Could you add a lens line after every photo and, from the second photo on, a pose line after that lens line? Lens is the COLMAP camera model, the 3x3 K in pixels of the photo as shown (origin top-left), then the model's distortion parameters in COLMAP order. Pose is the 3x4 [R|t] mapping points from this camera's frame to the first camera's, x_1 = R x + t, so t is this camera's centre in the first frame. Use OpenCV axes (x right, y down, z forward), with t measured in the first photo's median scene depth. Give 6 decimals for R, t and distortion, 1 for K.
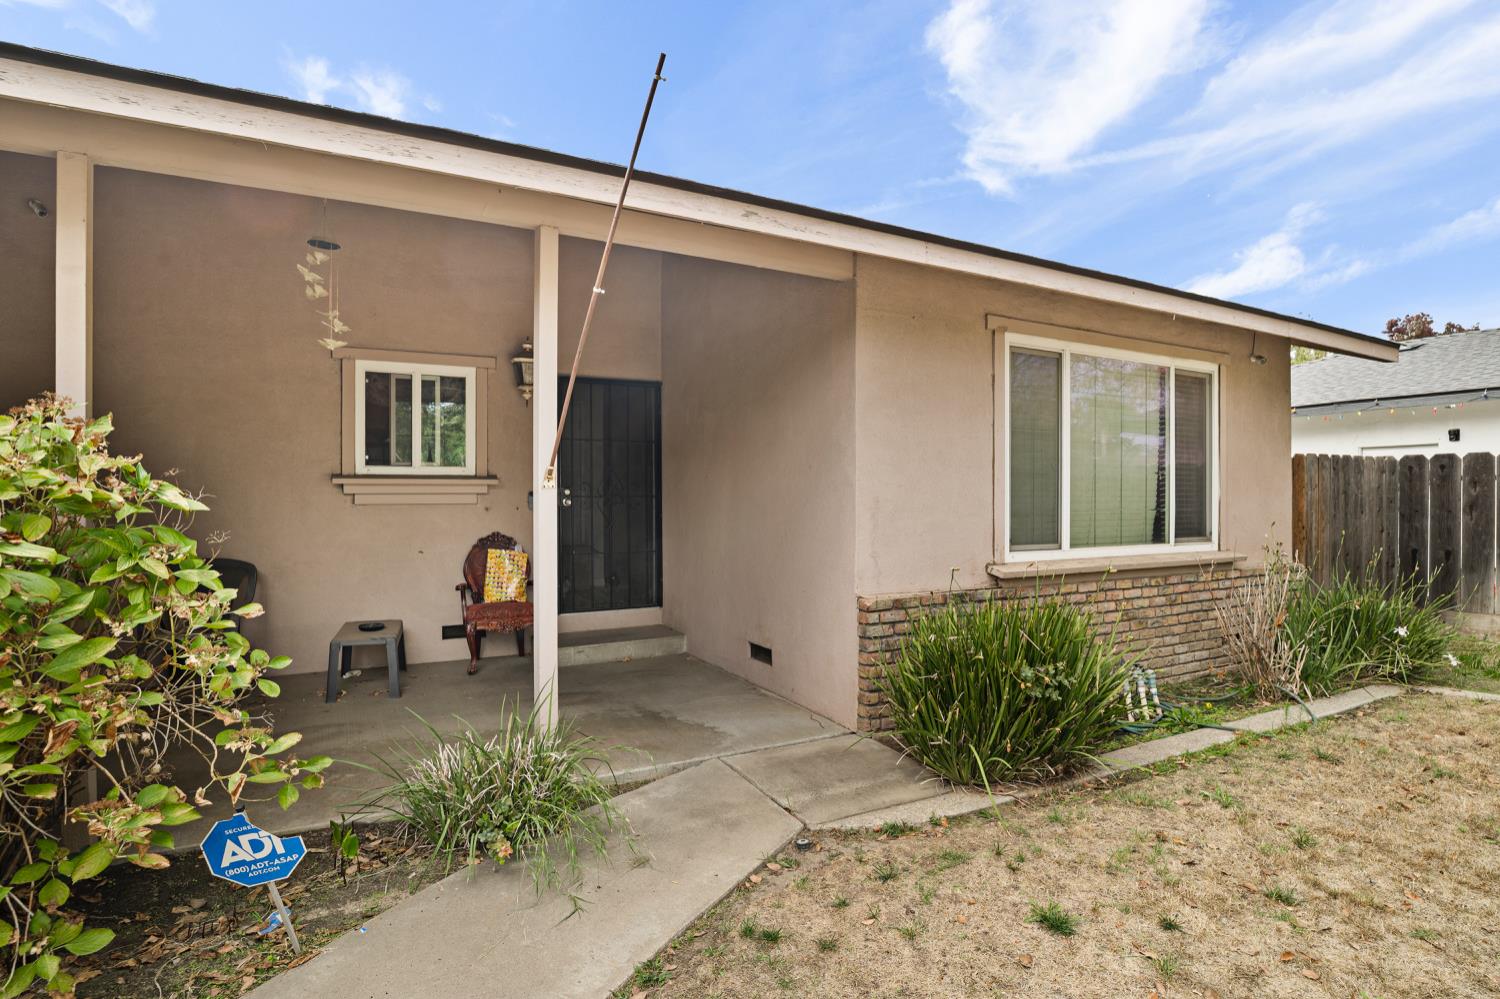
lens RADIAL K [[761.1, 0, 750.0], [0, 761.1, 499.5], [0, 0, 1]] dist [-0.033610, 0.000715]
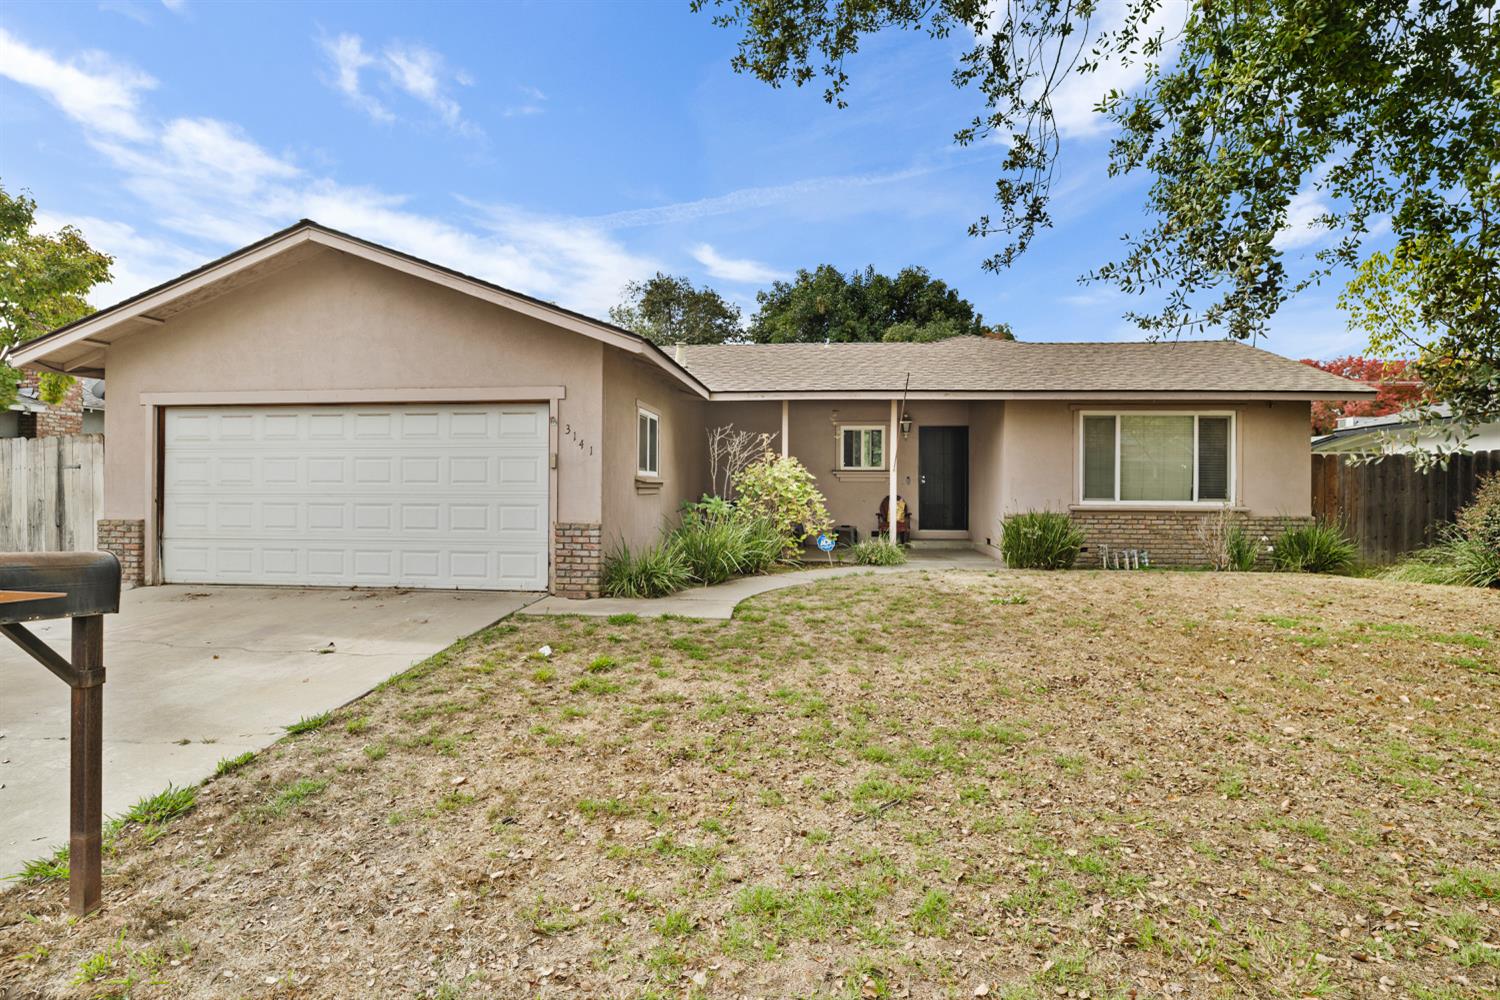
lens RADIAL K [[780.5, 0, 753.8], [0, 780.5, 466.6], [0, 0, 1]] dist [-0.026423, 0.000698]
pose [[0.837467, -0.008715, -0.546418, 0.776151], [-0.008596, 0.999539, -0.029117, 0.040070], [0.546420, 0.029081, 0.837006, -1.578406]]
